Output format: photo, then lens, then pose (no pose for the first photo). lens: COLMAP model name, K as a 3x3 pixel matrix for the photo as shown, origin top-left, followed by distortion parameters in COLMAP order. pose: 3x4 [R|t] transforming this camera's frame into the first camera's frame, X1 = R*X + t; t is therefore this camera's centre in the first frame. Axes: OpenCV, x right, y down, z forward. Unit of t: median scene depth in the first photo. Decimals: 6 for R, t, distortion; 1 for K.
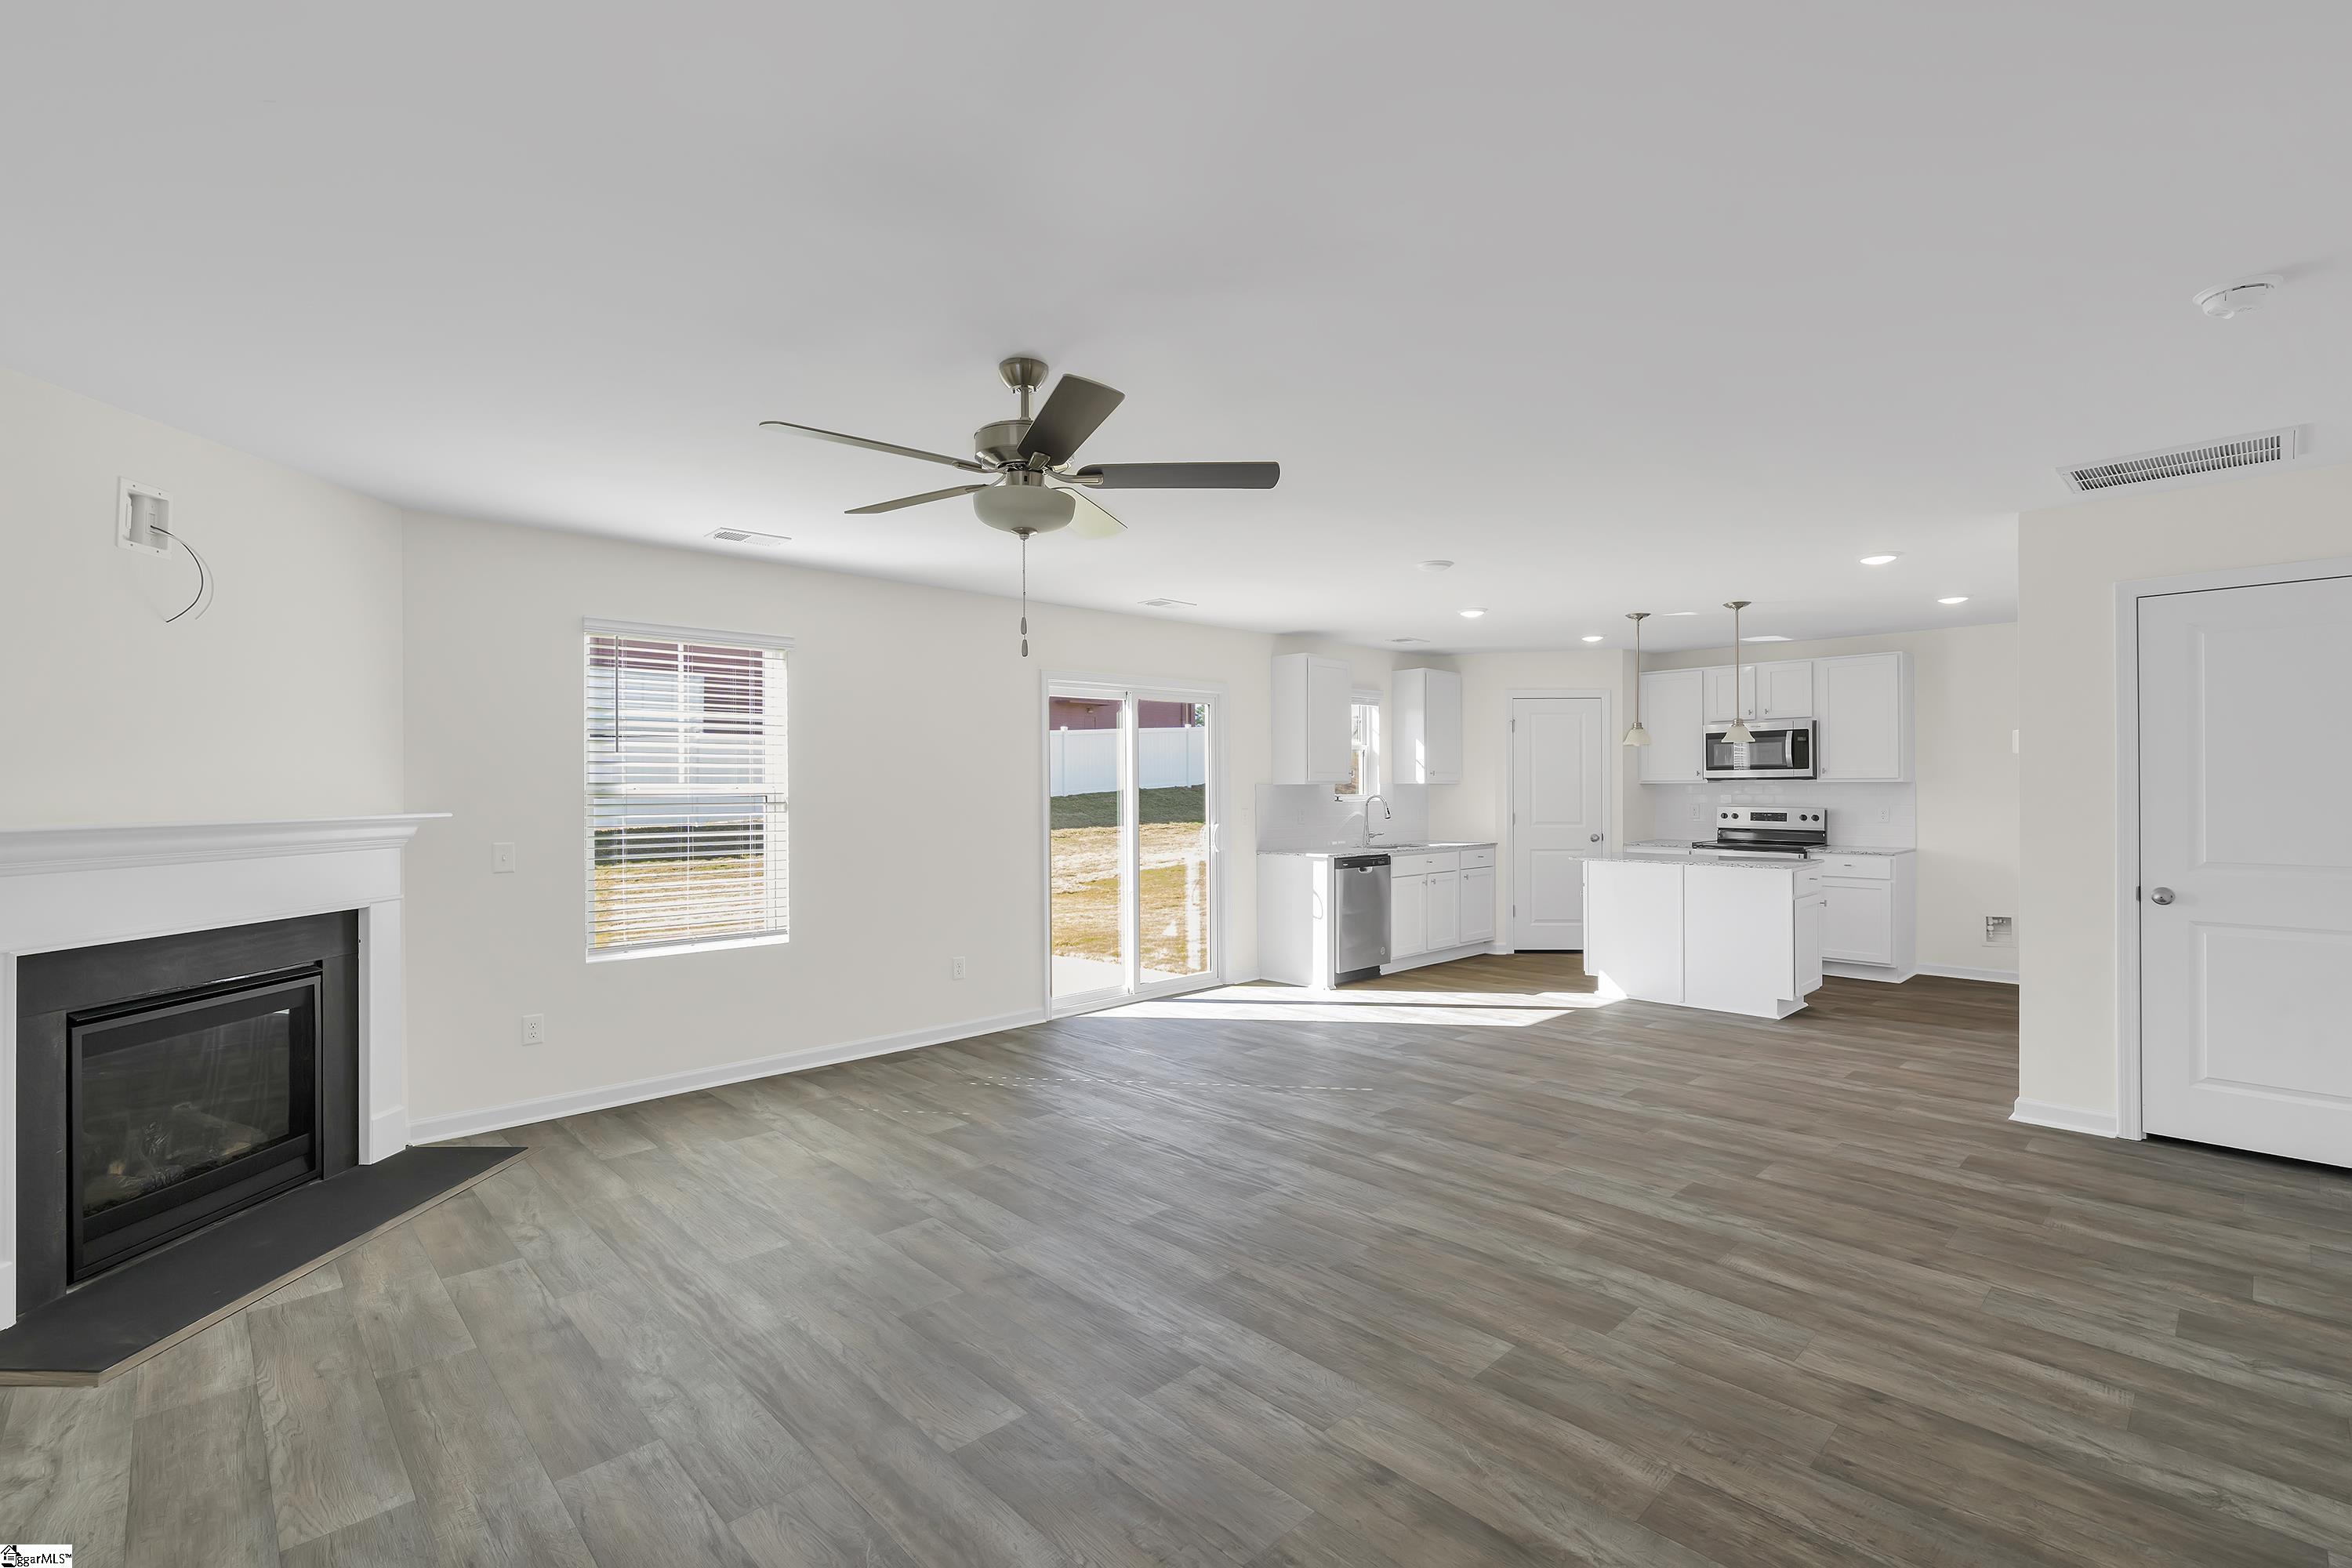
lens RADIAL K [[1047.9, 0, 1177.2], [0, 1047.9, 786.6], [0, 0, 1]] dist [0.000704, -0.000168]
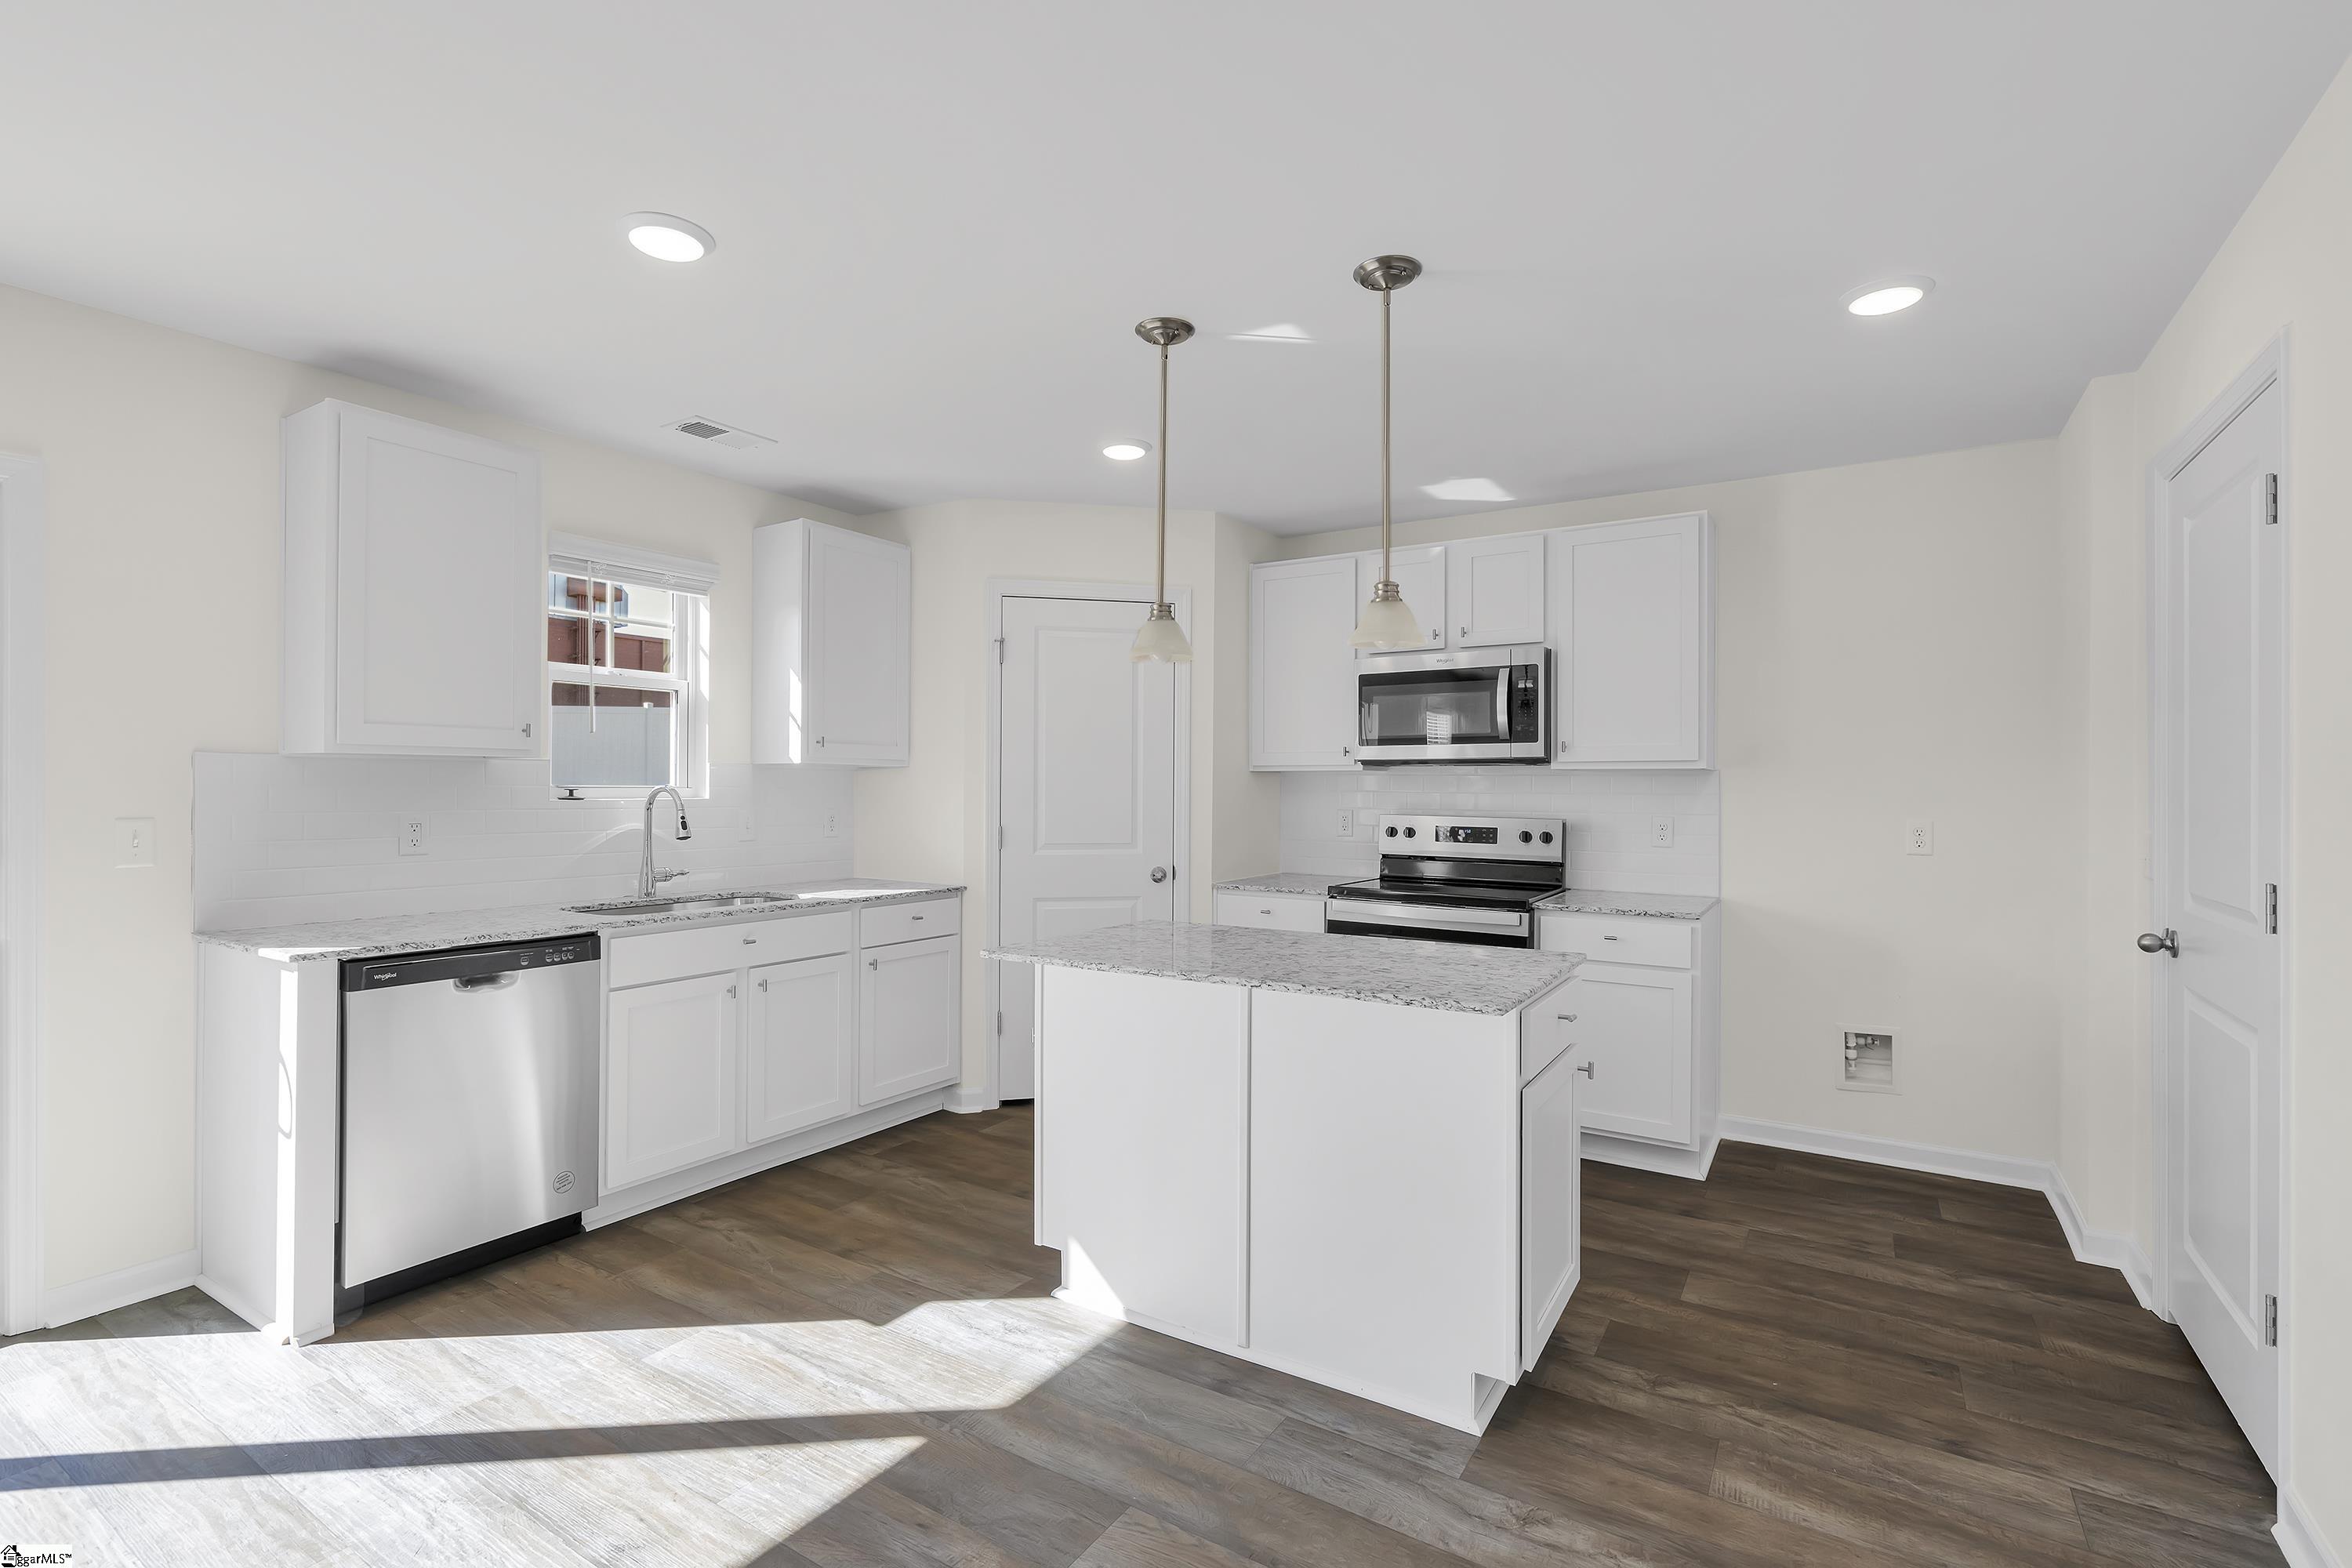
lens RADIAL K [[1013.8, 0, 1182.3], [0, 1013.8, 791.7], [0, 0, 1]] dist [-0.000758, -0.000032]
pose [[0.972746, 0.008641, 0.231710, 0.483716], [-0.009614, 0.999949, 0.003071, 0.010928], [-0.231672, -0.005215, 0.972780, 0.845834]]
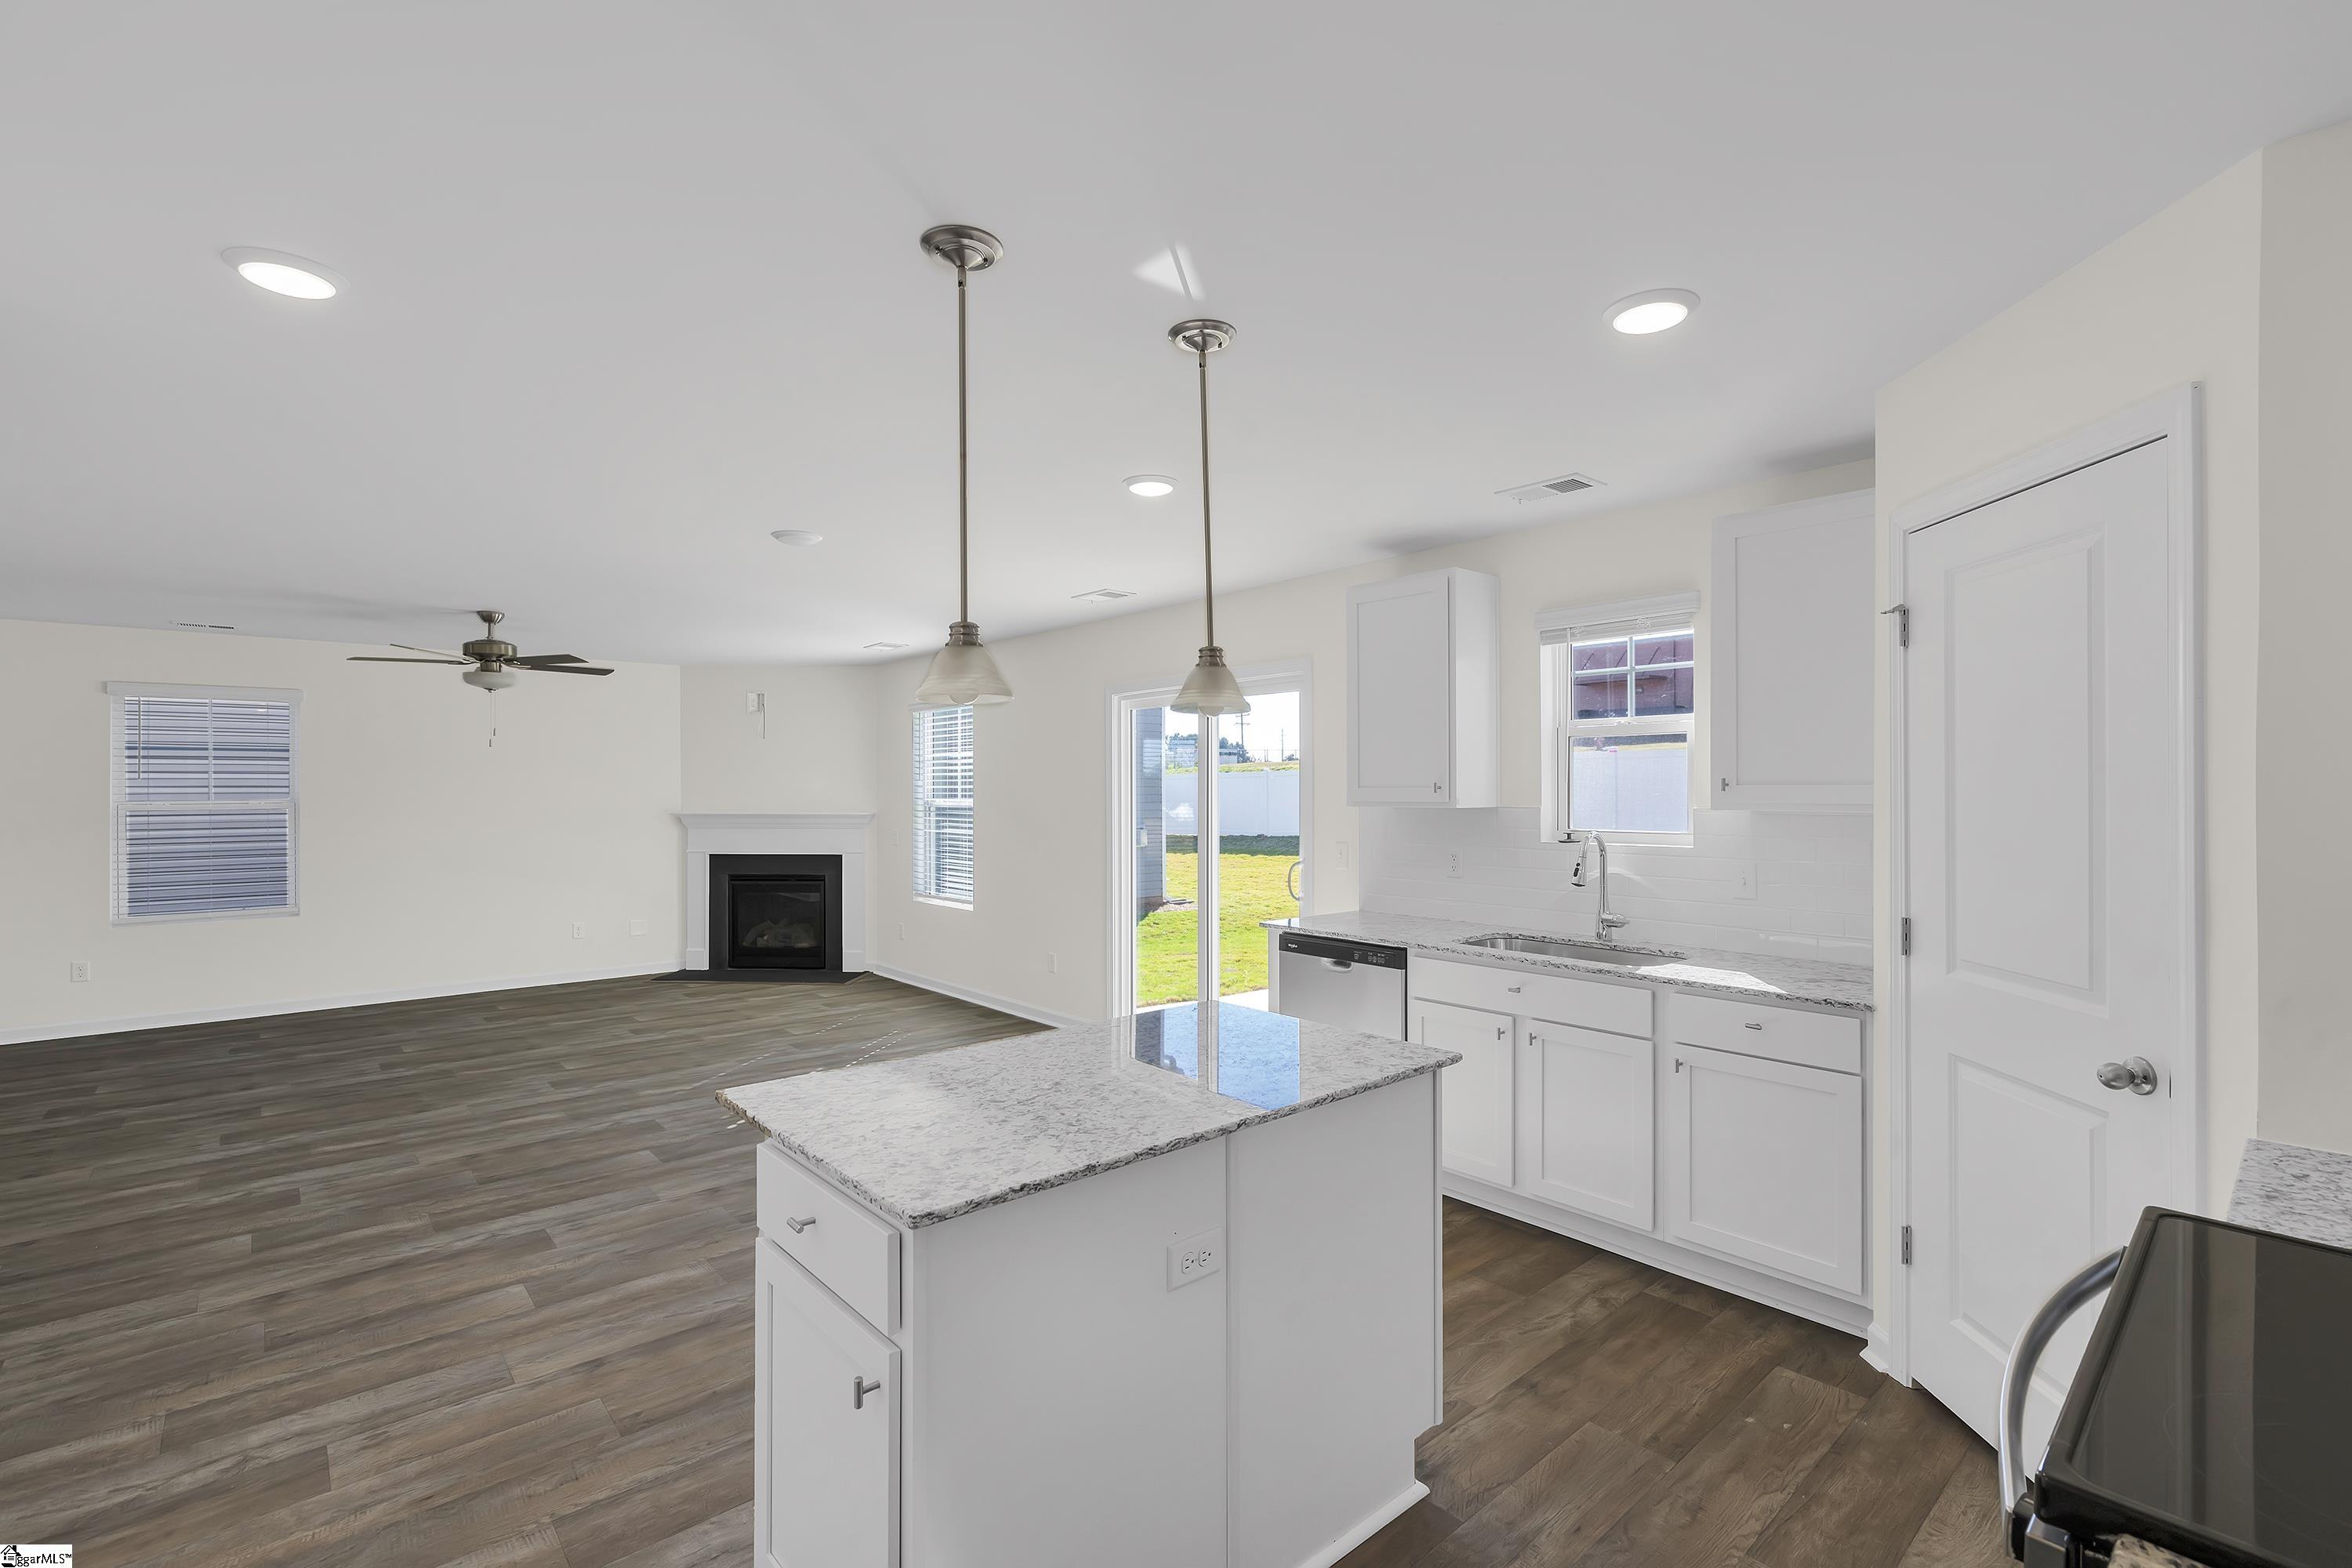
lens RADIAL K [[1047.9, 0, 1177.2], [0, 1047.9, 786.6], [0, 0, 1]] dist [0.000704, -0.000168]
pose [[-0.040955, 0.003066, -0.999156, 1.039071], [0.003698, 0.999989, 0.002917, -0.022981], [0.999154, -0.003576, -0.040966, 1.332415]]
